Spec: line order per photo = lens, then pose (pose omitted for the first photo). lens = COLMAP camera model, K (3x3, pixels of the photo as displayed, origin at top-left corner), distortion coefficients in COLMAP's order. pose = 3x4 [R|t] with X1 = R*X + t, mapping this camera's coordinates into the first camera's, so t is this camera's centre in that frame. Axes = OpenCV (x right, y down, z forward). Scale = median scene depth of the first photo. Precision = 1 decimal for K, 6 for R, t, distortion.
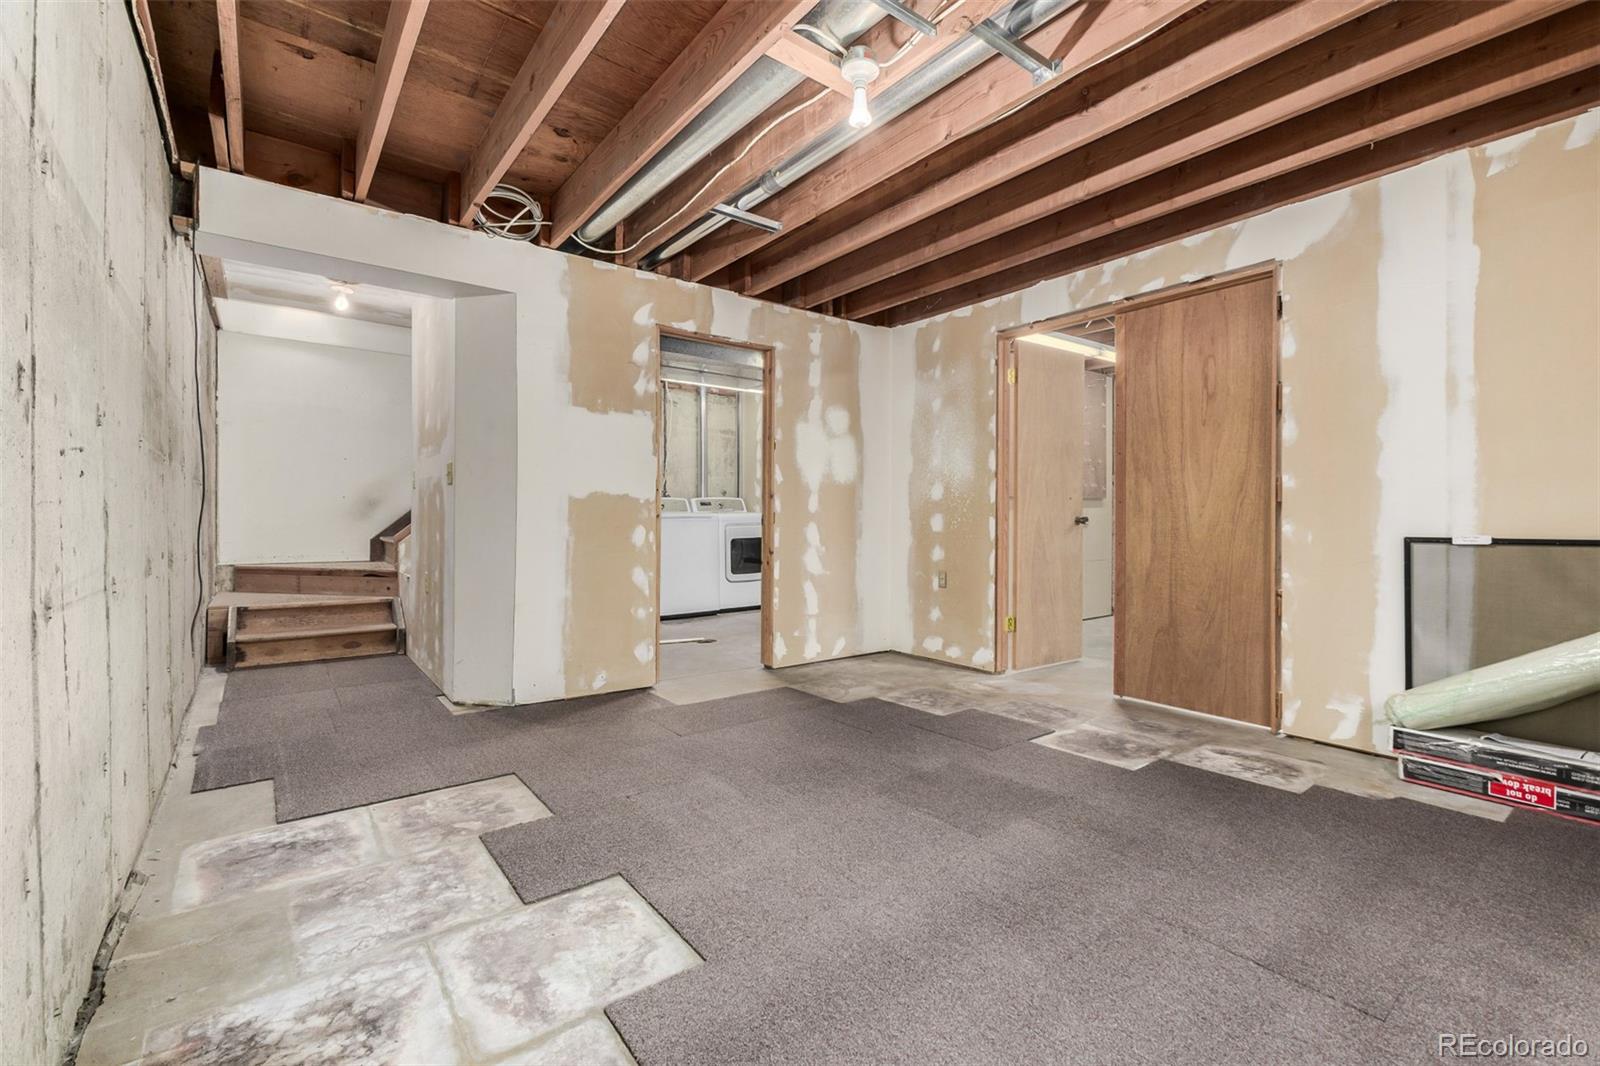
lens RADIAL K [[689.0, 0, 779.5], [0, 689.0, 519.1], [0, 0, 1]] dist [0.028476, -0.010022]
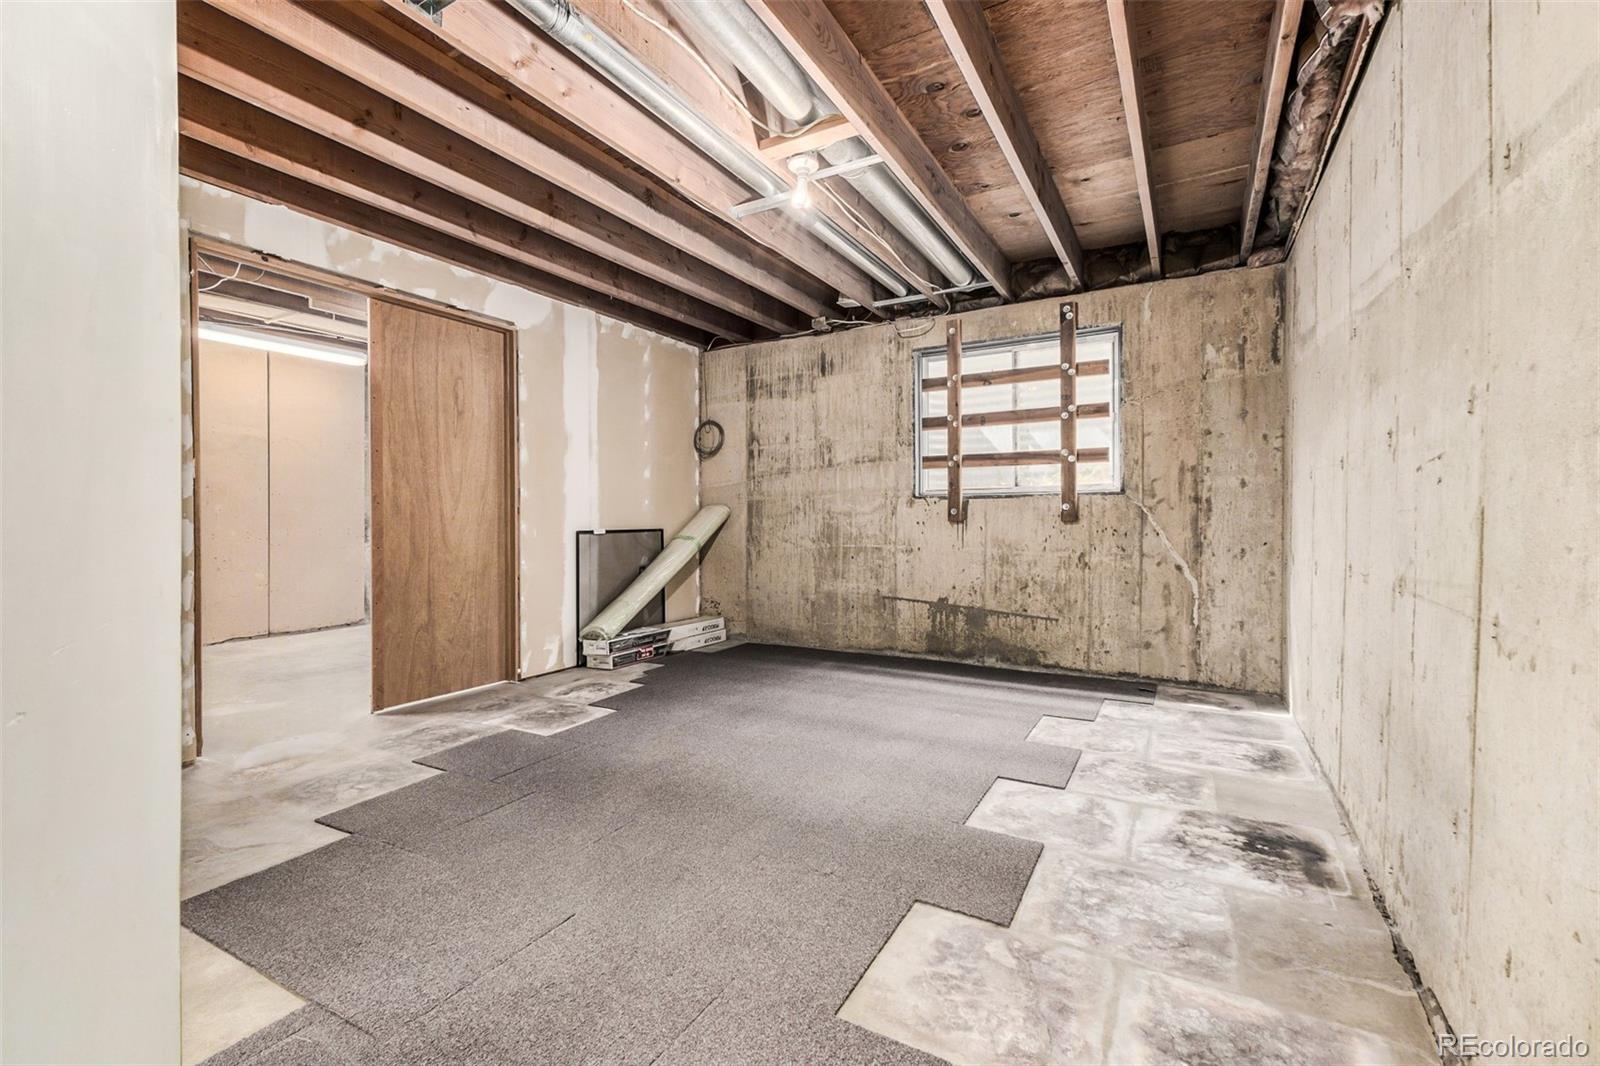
lens RADIAL K [[693.3, 0, 800.0], [0, 693.3, 533.0], [0, 0, 1]] dist [0.016814, -0.008146]
pose [[-0.410593, -0.022044, 0.911552, -0.939703], [0.003045, 0.999669, 0.025546, -0.010591], [-0.911814, 0.013265, -0.410390, 1.378710]]
